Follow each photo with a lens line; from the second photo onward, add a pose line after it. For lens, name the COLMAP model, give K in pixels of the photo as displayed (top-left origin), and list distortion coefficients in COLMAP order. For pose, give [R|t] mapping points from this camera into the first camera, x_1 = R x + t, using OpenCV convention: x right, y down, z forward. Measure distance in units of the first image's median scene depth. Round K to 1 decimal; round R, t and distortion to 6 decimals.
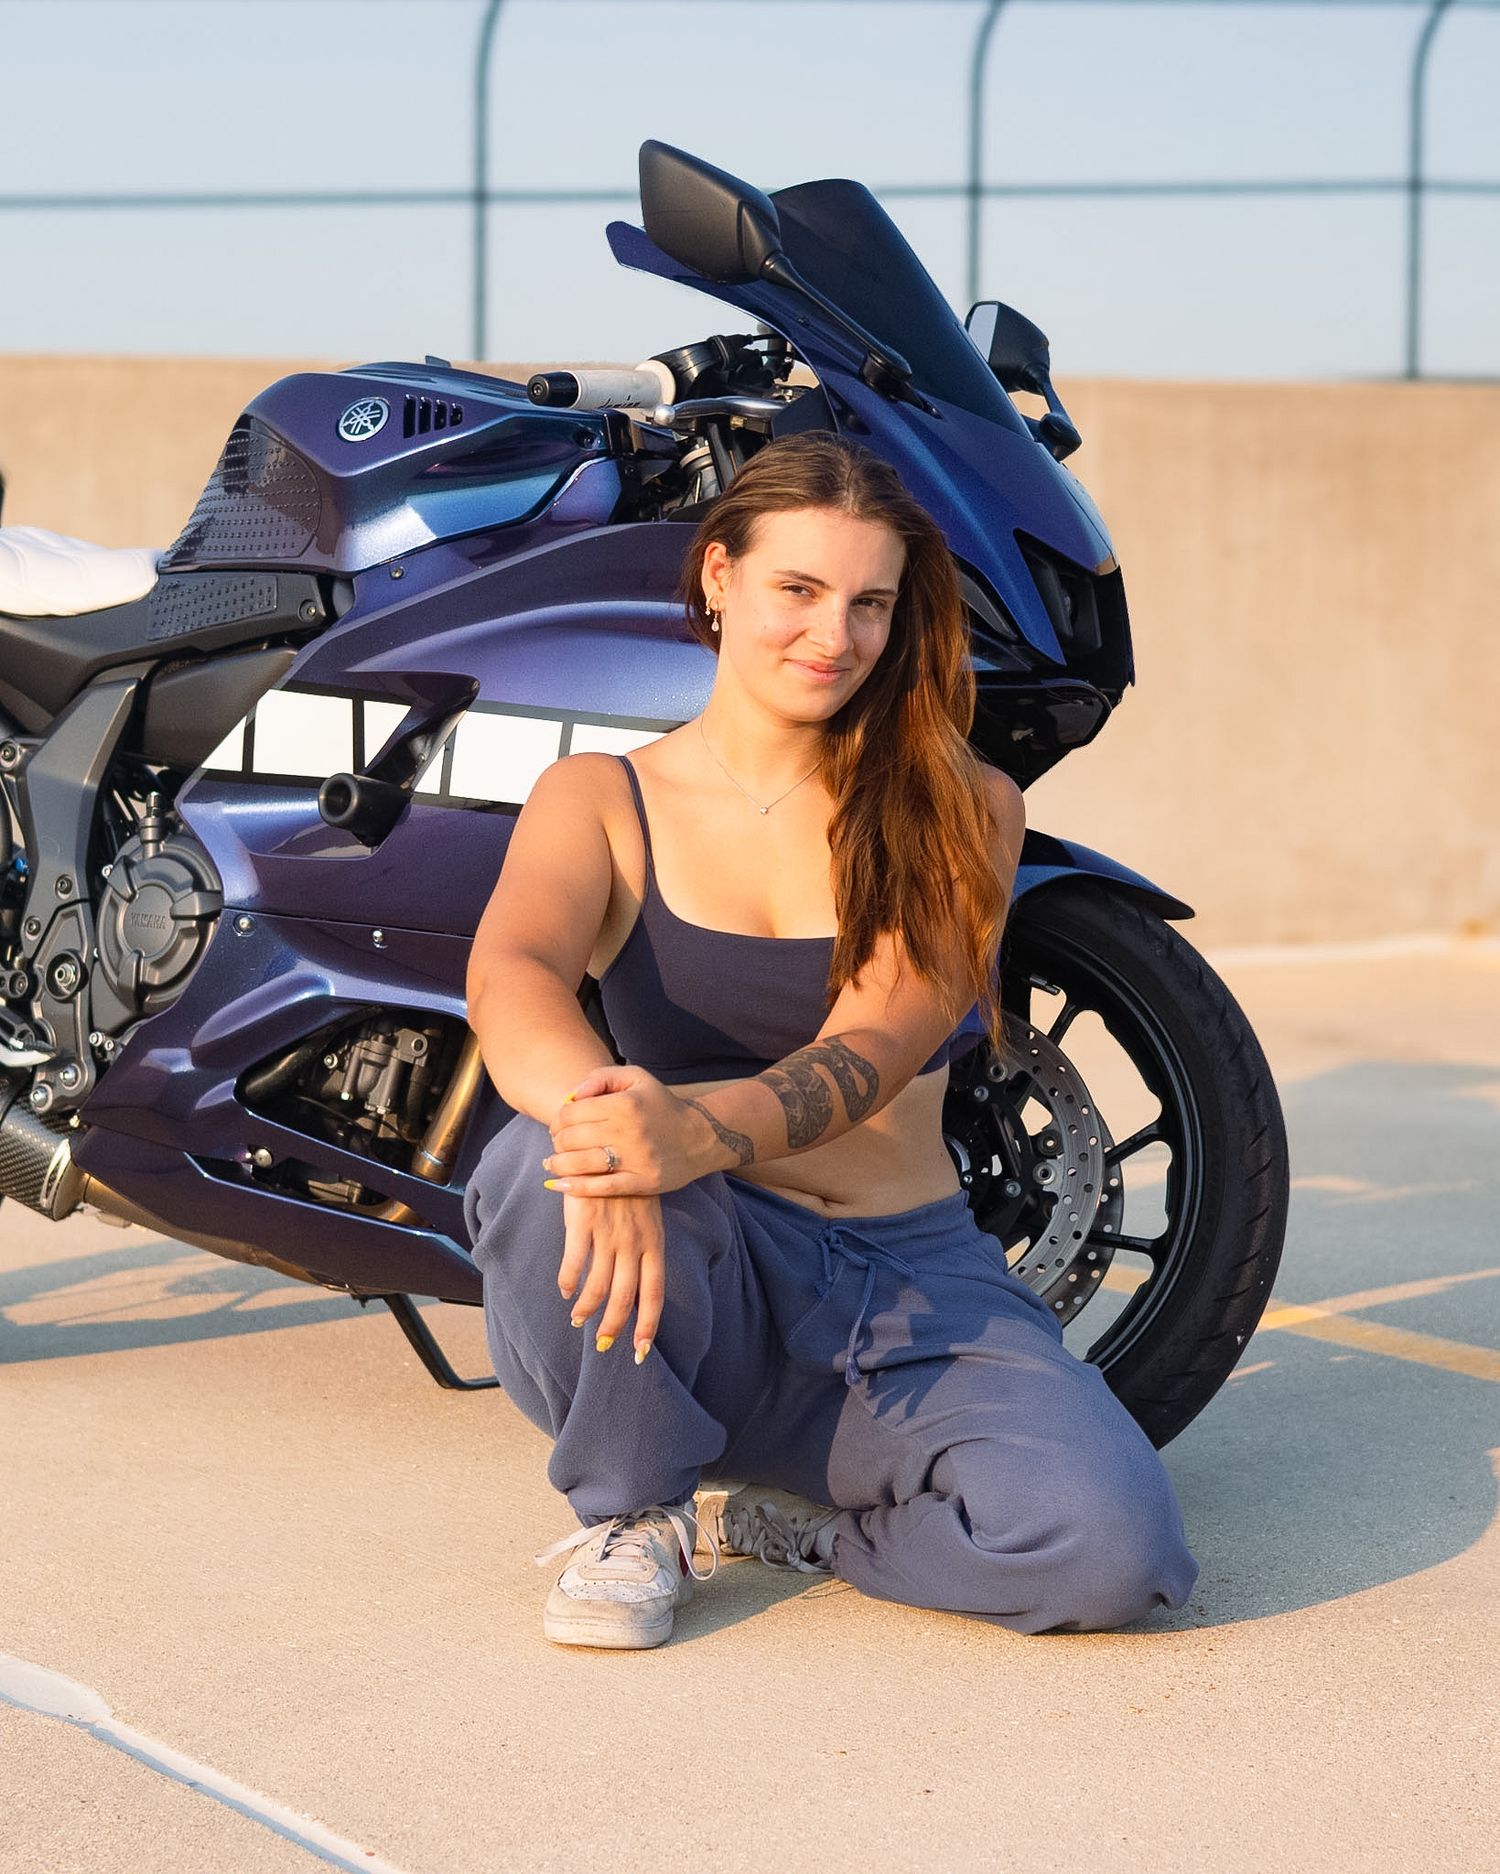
lens RADIAL K [[5705.3, 0, 749.8], [0, 5705.3, 924.9], [0, 0, 1]] dist [-0.194043, 0.000000]
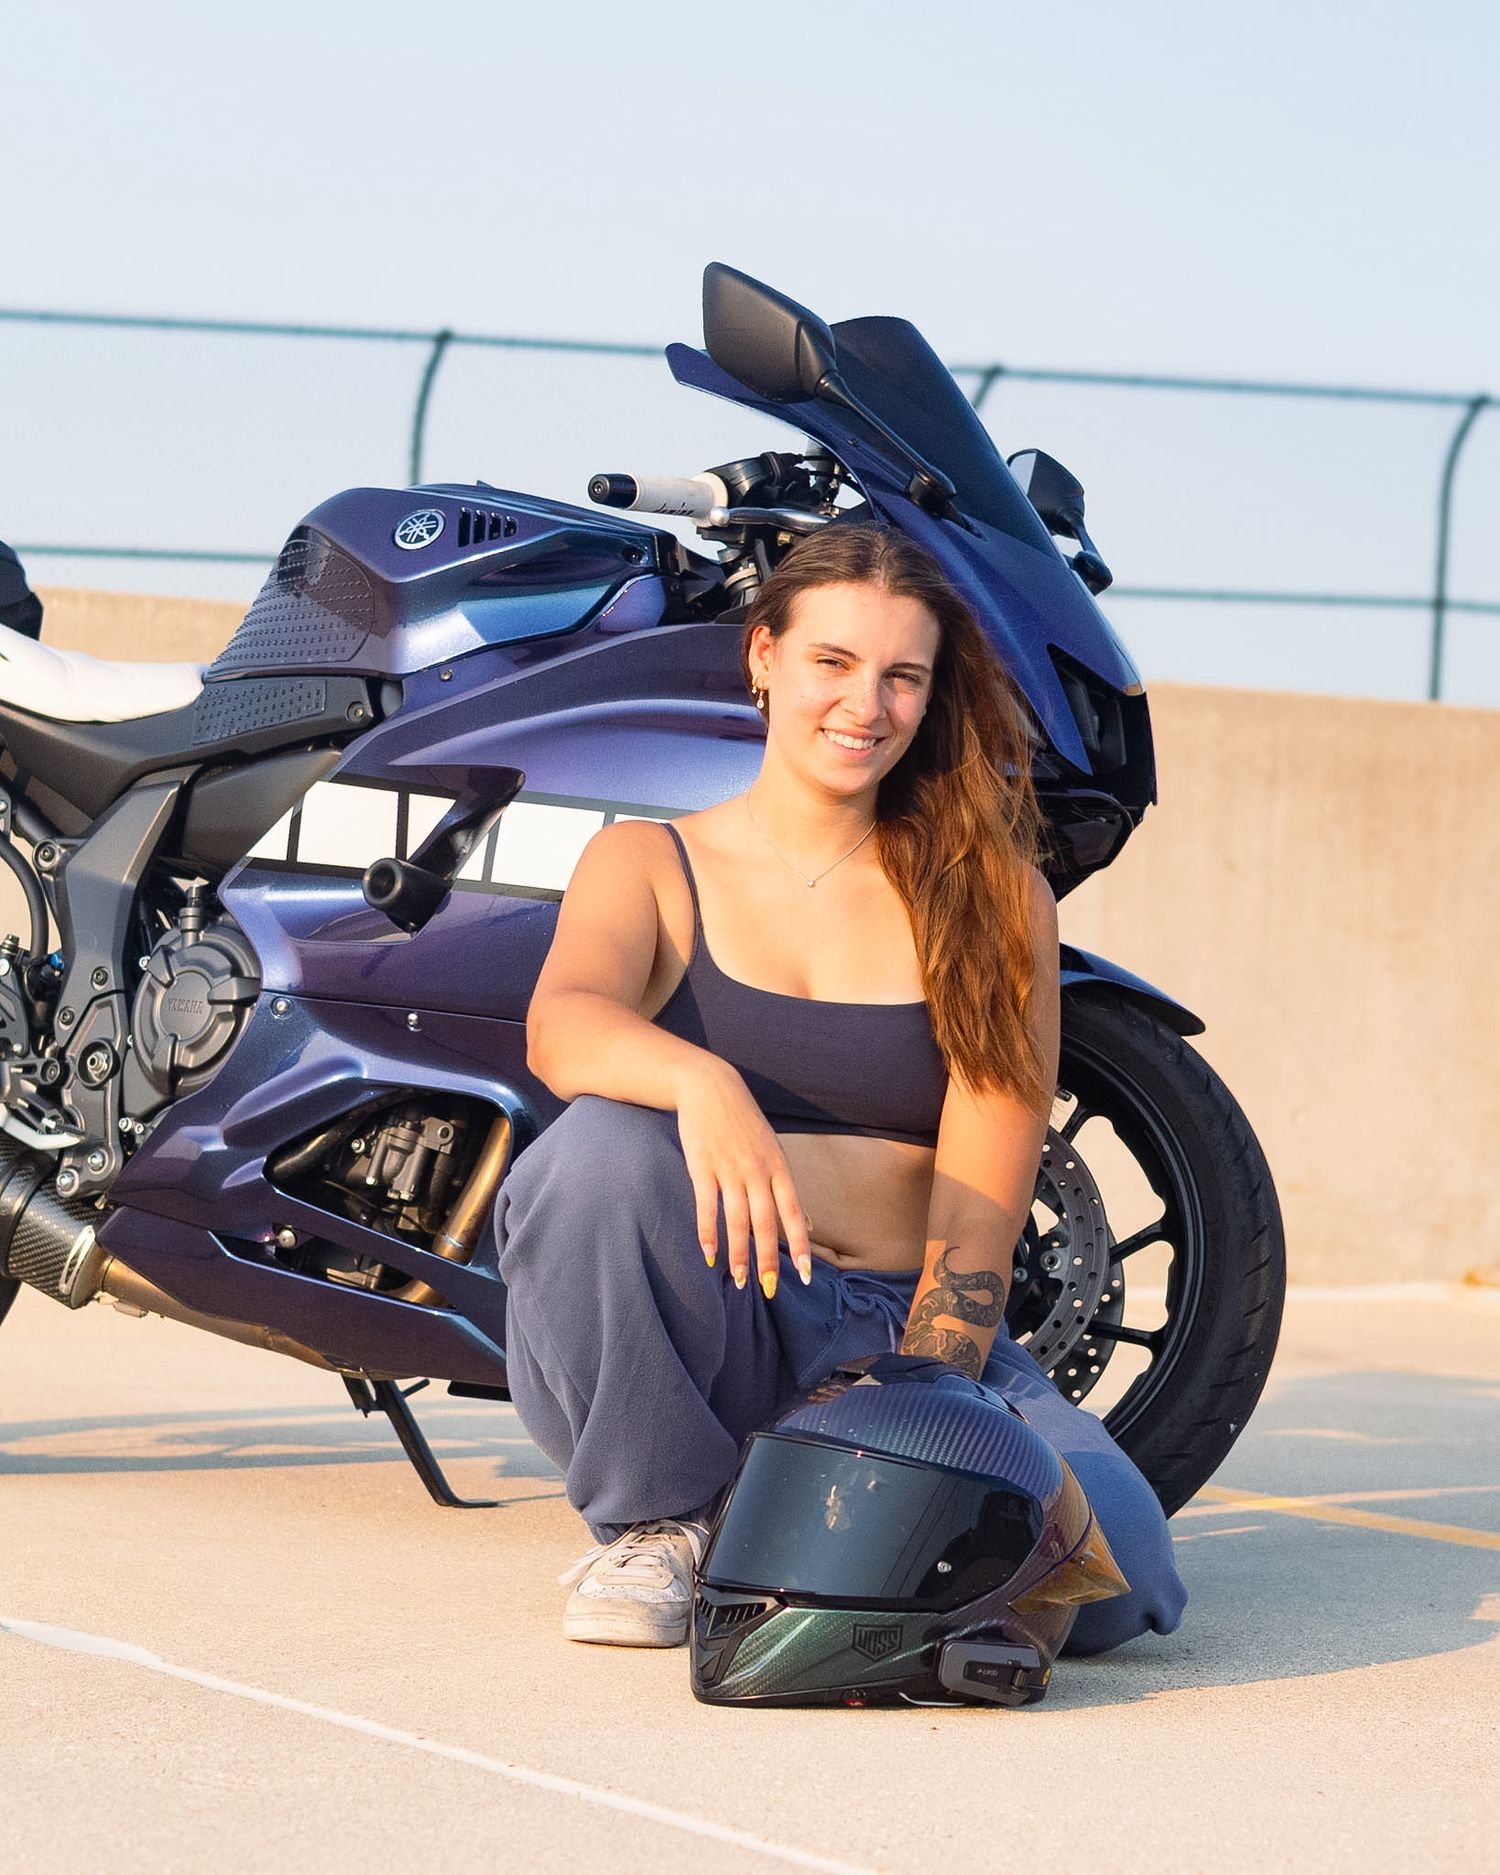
lens RADIAL K [[6487.4, 0, 751.0], [0, 6487.4, 950.5], [0, 0, 1]] dist [-0.335088, 0.000000]
pose [[0.998882, 0.045734, 0.011957, -0.018412], [-0.044645, 0.995844, -0.079385, 0.078500], [-0.015538, 0.078762, 0.996772, -0.167713]]
